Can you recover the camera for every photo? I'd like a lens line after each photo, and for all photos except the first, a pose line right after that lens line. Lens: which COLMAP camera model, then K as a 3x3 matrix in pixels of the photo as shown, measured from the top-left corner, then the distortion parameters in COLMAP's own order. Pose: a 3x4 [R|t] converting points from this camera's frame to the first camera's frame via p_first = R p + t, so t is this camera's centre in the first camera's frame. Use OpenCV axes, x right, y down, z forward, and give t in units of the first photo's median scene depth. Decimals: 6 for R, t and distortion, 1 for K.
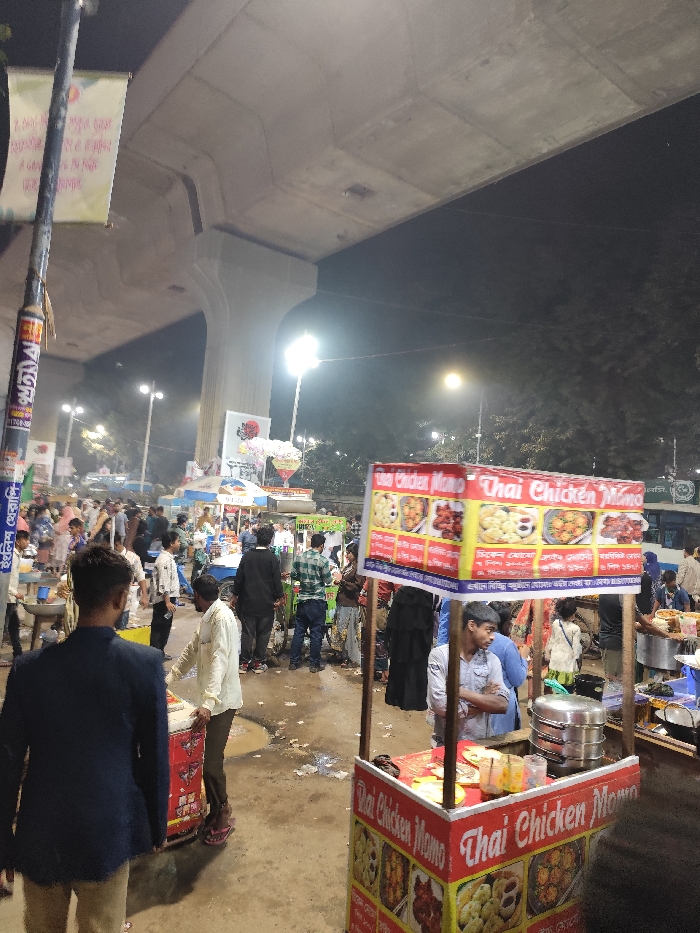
lens RADIAL K [[625.7, 0, 350.0], [0, 625.7, 466.5], [0, 0, 1]] dist [0.001812, 0.000481]
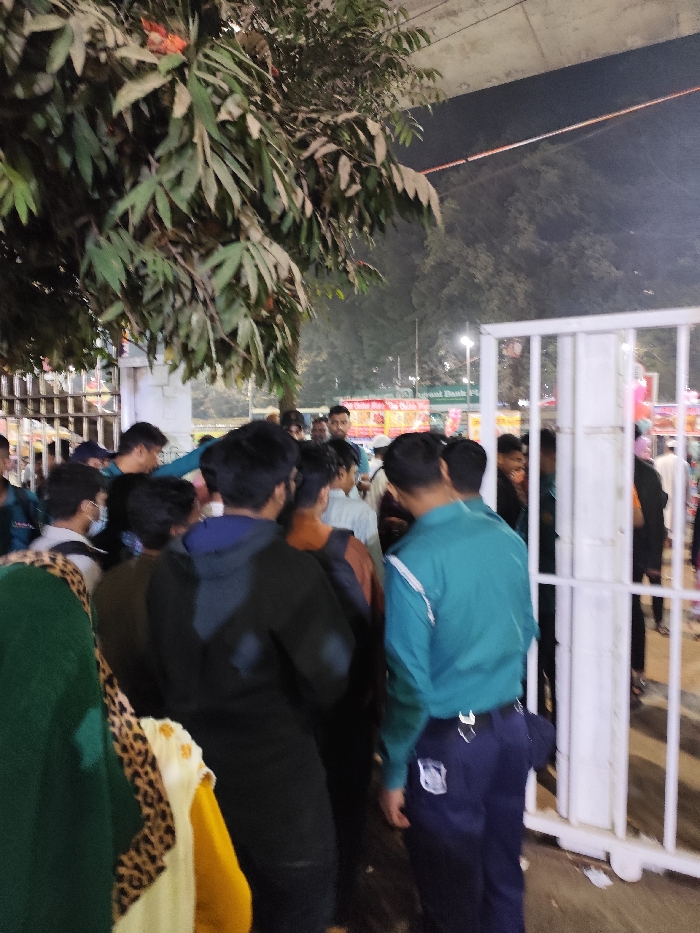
lens RADIAL K [[625.7, 0, 350.0], [0, 625.7, 466.5], [0, 0, 1]] dist [0.001812, 0.000481]
pose [[0.910676, -0.109008, 0.398481, -0.123424], [0.054840, 0.987922, 0.144924, -0.013276], [-0.409466, -0.110126, 0.905654, -0.173319]]
